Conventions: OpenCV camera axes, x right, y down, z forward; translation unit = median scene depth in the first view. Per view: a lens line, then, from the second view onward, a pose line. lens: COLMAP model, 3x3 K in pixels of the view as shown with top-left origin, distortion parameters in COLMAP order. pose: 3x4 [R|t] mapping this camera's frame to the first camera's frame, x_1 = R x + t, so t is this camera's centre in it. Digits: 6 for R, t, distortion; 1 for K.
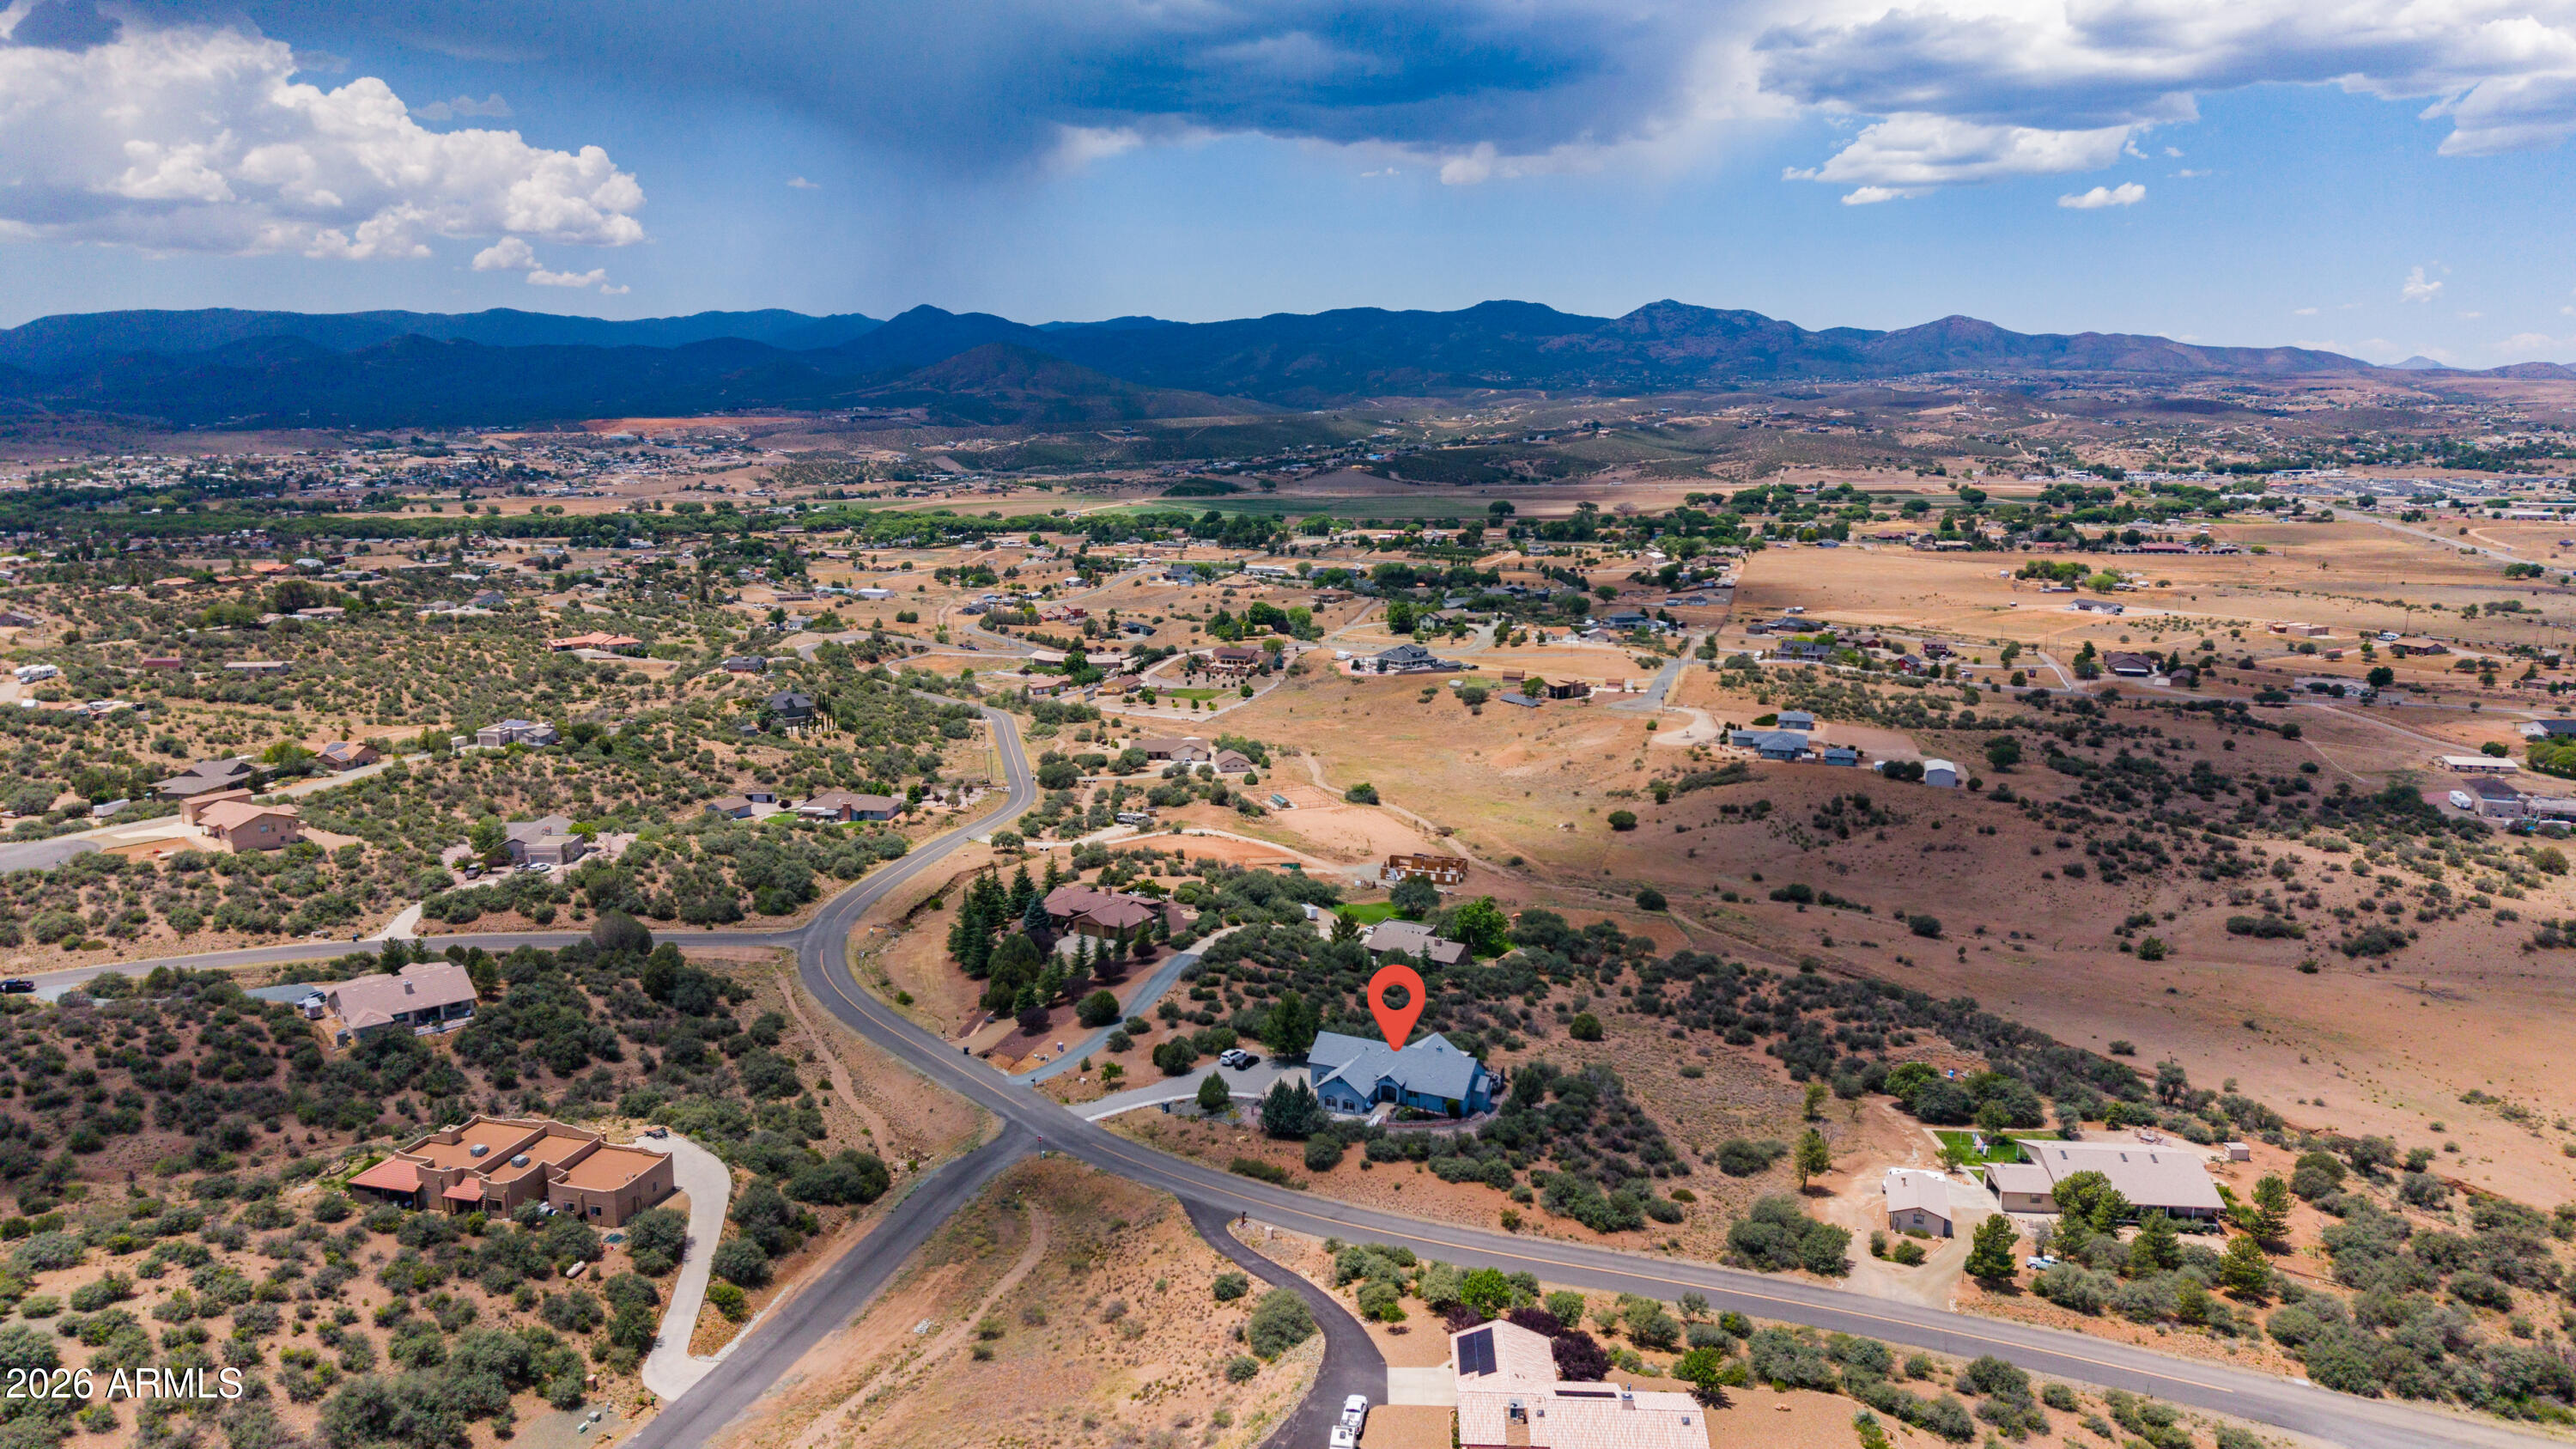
lens RADIAL K [[1718.3, 0, 1278.0], [0, 1718.3, 725.5], [0, 0, 1]] dist [0.068154, -0.058341]
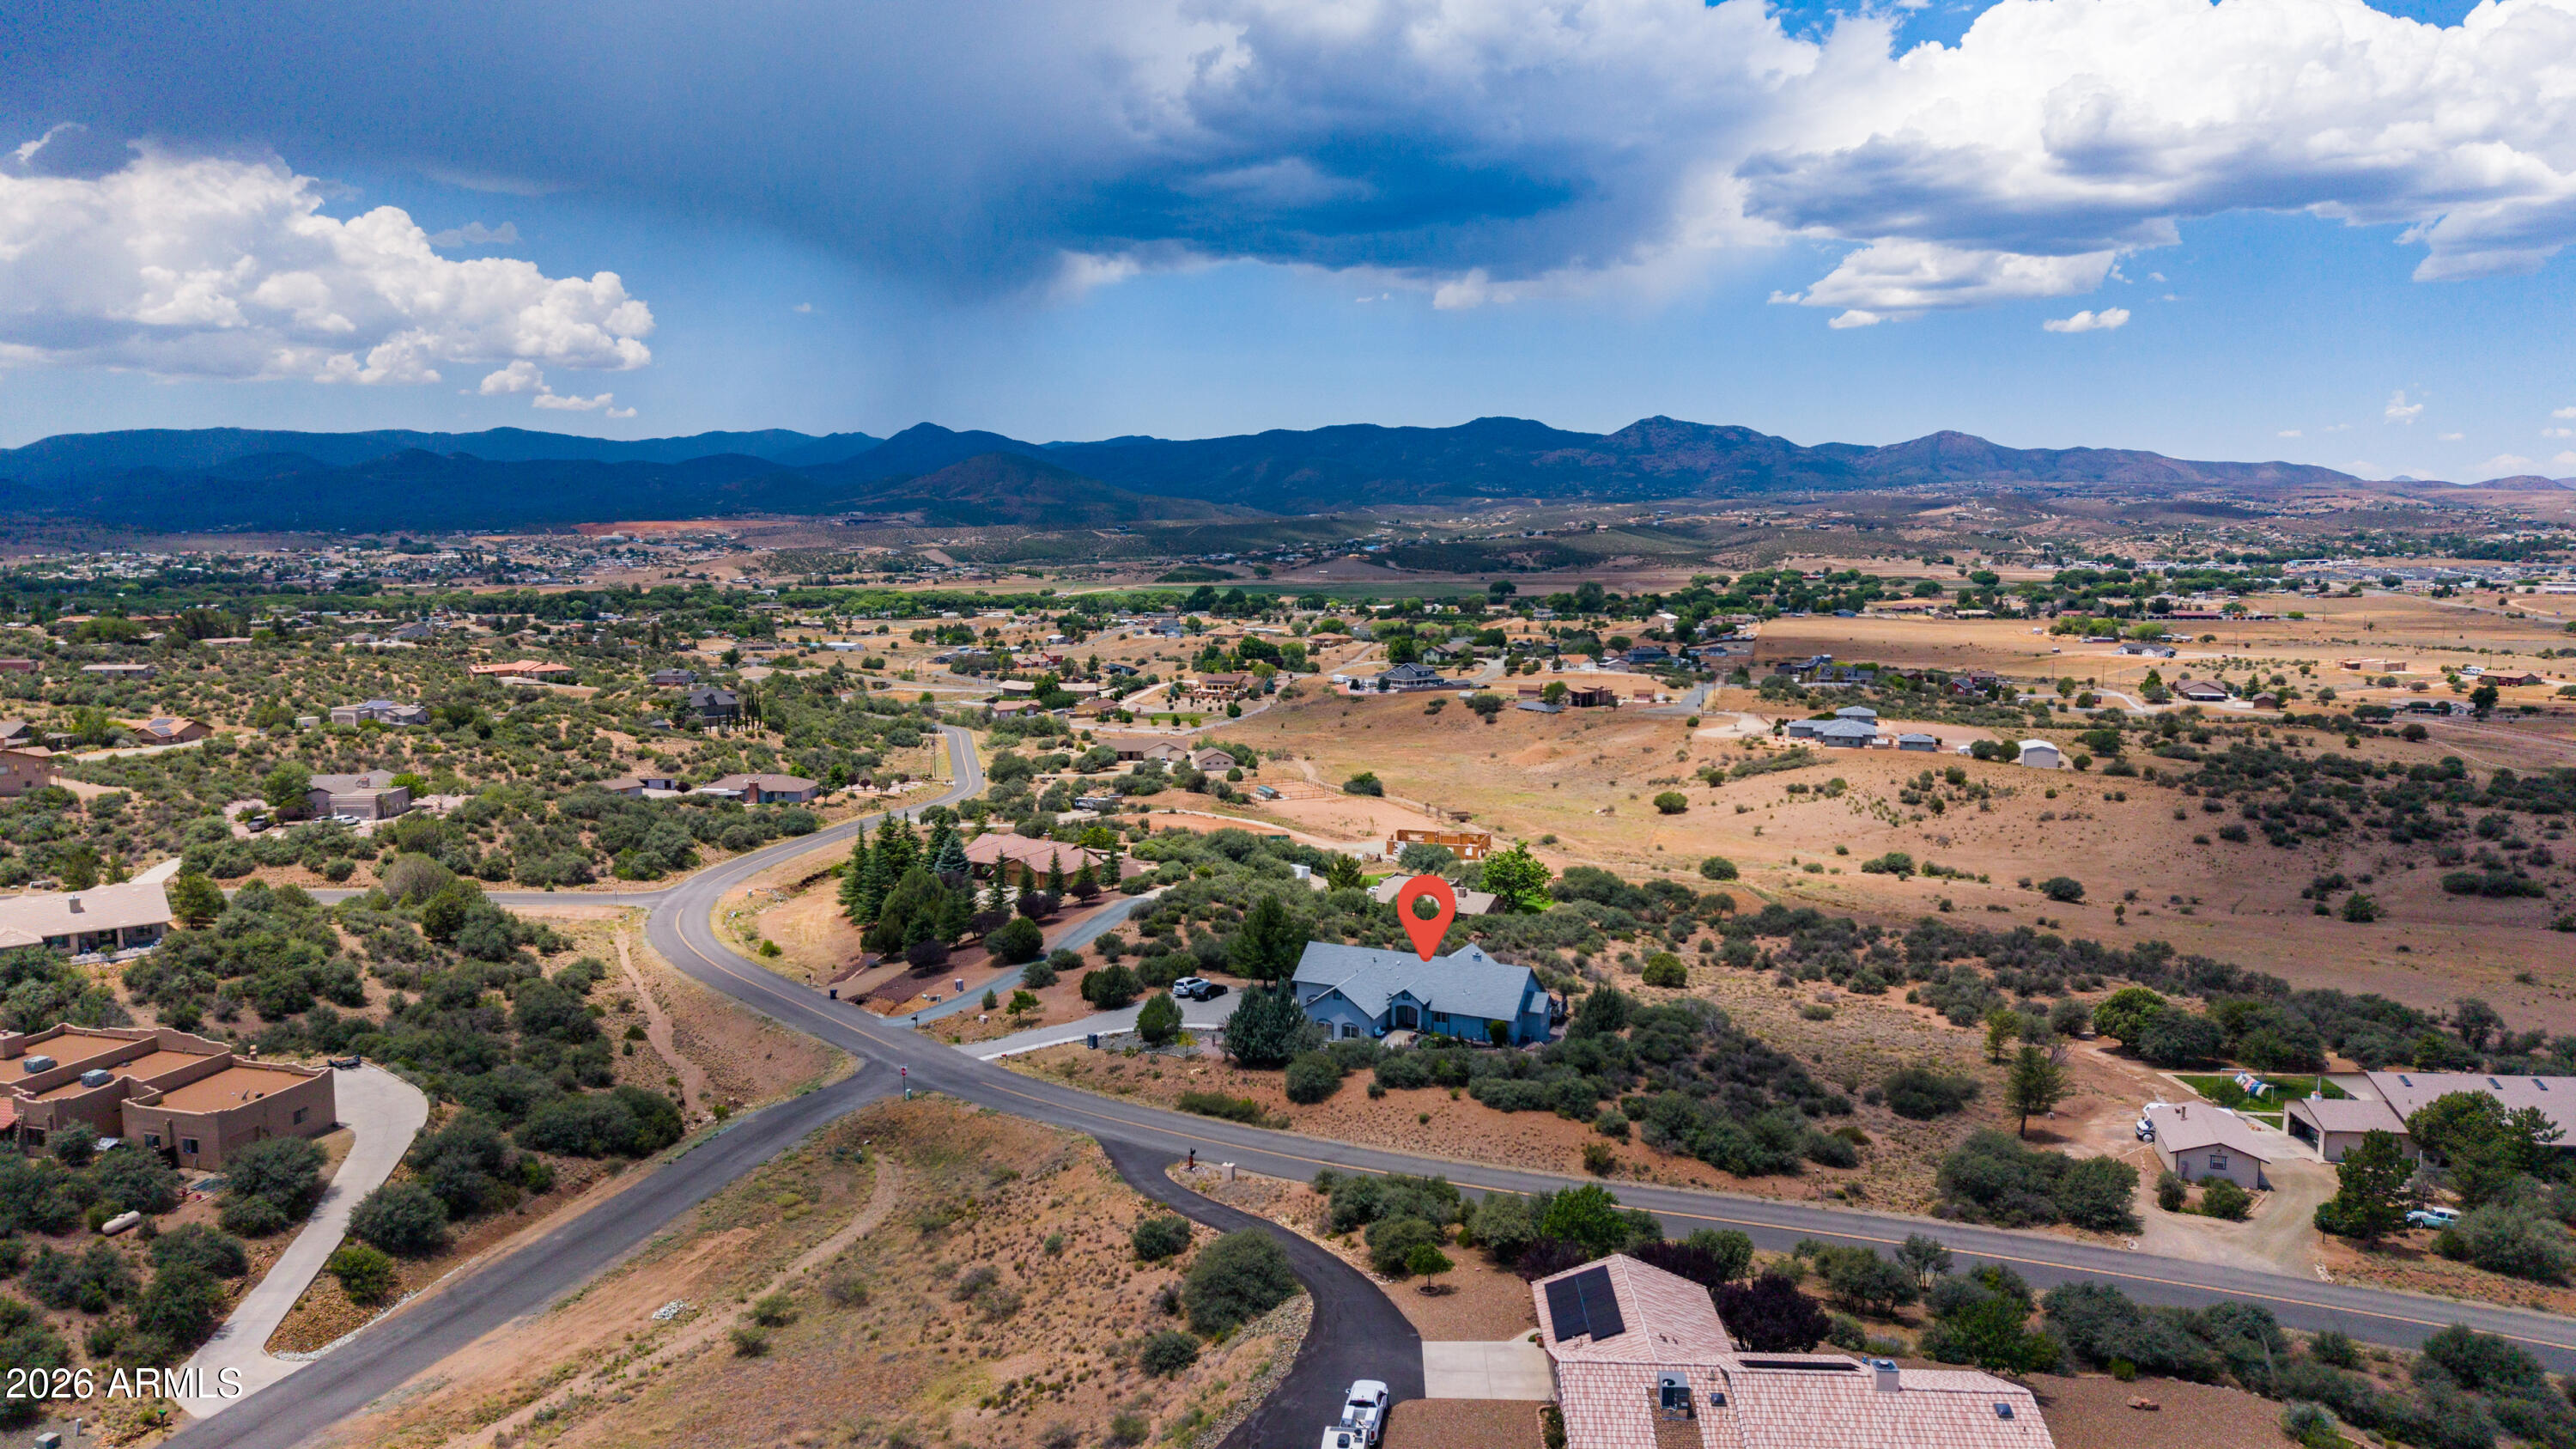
lens RADIAL K [[1718.3, 0, 1278.0], [0, 1718.3, 725.5], [0, 0, 1]] dist [0.068154, -0.058341]
pose [[0.999998, -0.001383, 0.001419, 0.005863], [0.001477, 0.997660, -0.068358, 0.079260], [-0.001321, 0.068360, 0.997660, 0.159709]]
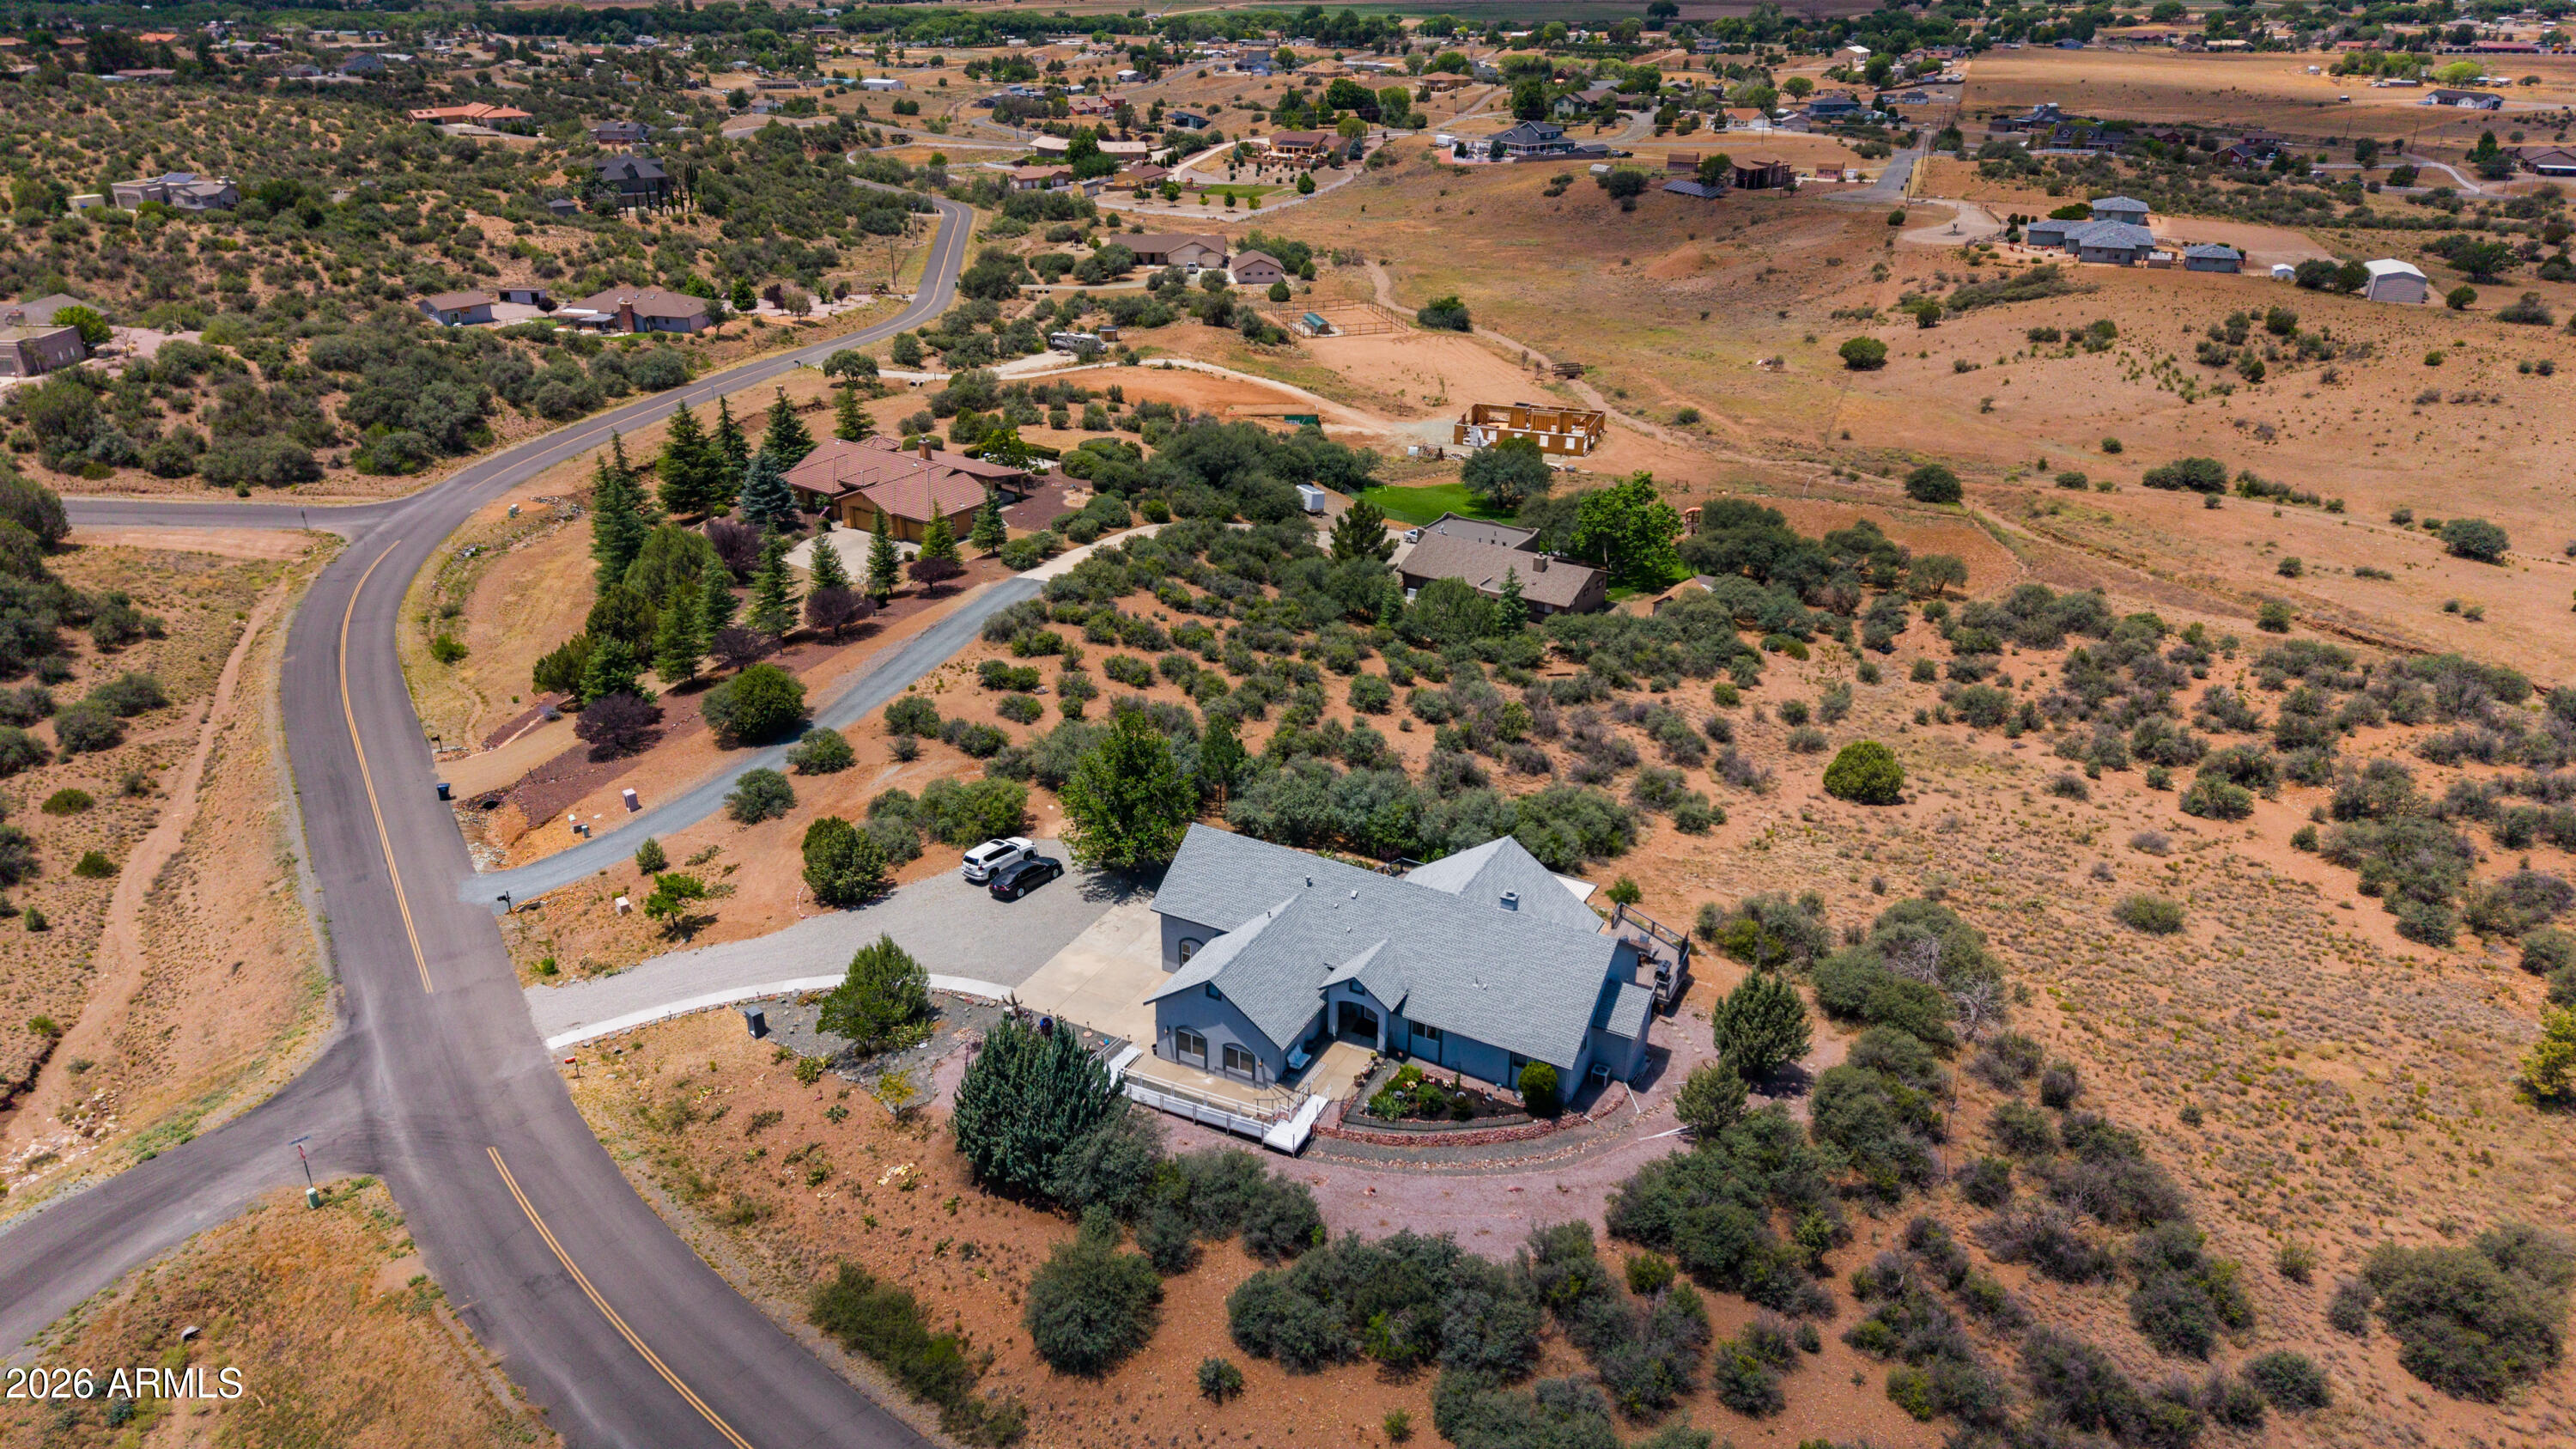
lens RADIAL K [[1718.3, 0, 1278.0], [0, 1718.3, 725.5], [0, 0, 1]] dist [0.068154, -0.058341]
pose [[0.997437, 0.030738, -0.064607, 0.038280], [-0.014168, 0.969983, 0.242759, 0.038627], [0.070129, -0.241222, 0.967933, 0.374608]]
